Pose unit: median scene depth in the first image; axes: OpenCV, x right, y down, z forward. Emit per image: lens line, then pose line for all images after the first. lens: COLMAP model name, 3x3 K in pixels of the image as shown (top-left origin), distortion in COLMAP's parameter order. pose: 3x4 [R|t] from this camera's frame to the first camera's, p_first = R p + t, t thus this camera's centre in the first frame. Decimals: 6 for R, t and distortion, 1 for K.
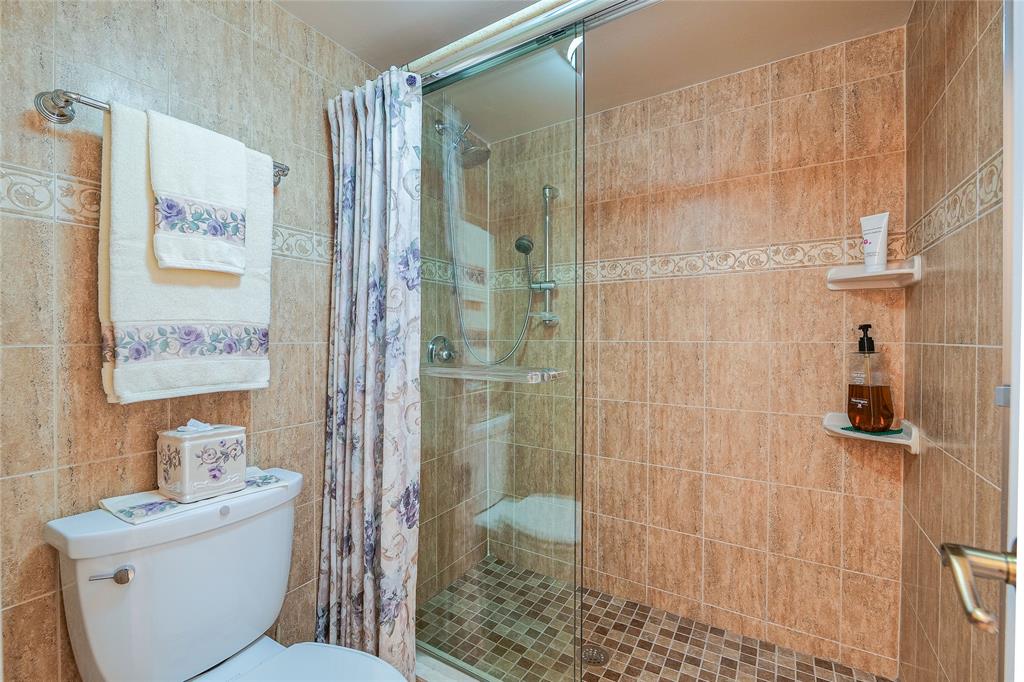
lens RADIAL K [[439.6, 0, 512.4], [0, 439.6, 339.6], [0, 0, 1]] dist [-0.009124, 0.001182]
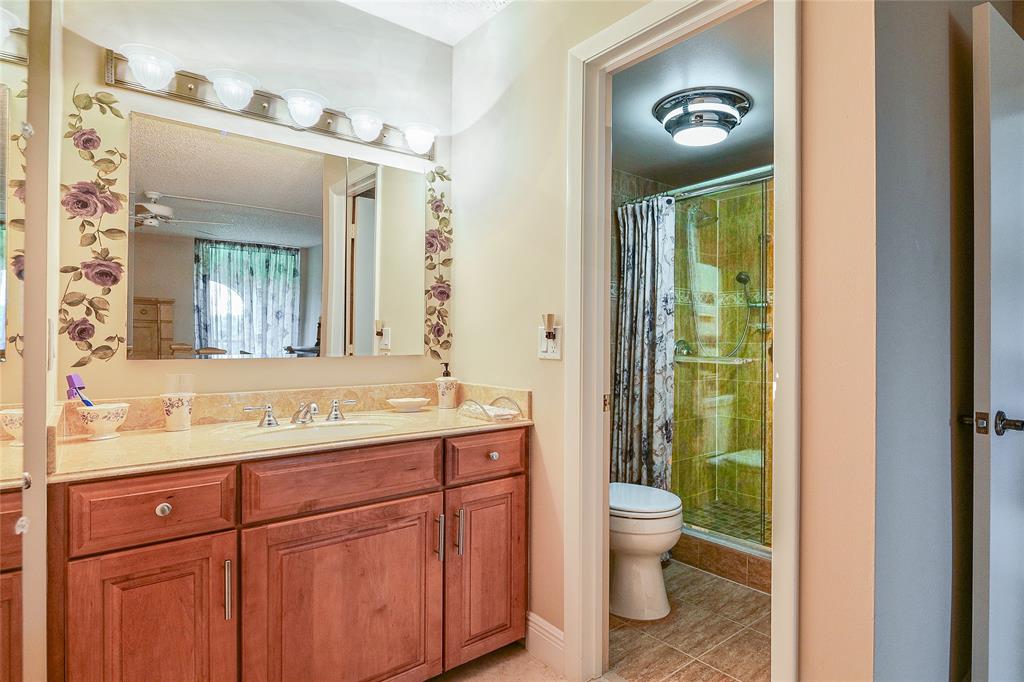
lens RADIAL K [[439.6, 0, 517.3], [0, 439.6, 340.7], [0, 0, 1]] dist [-0.009124, 0.001182]
pose [[0.879504, 0.002870, -0.475882, 0.077005], [-0.004933, 0.999983, -0.003086, 0.003895], [0.475865, 0.005062, 0.879504, -0.811274]]
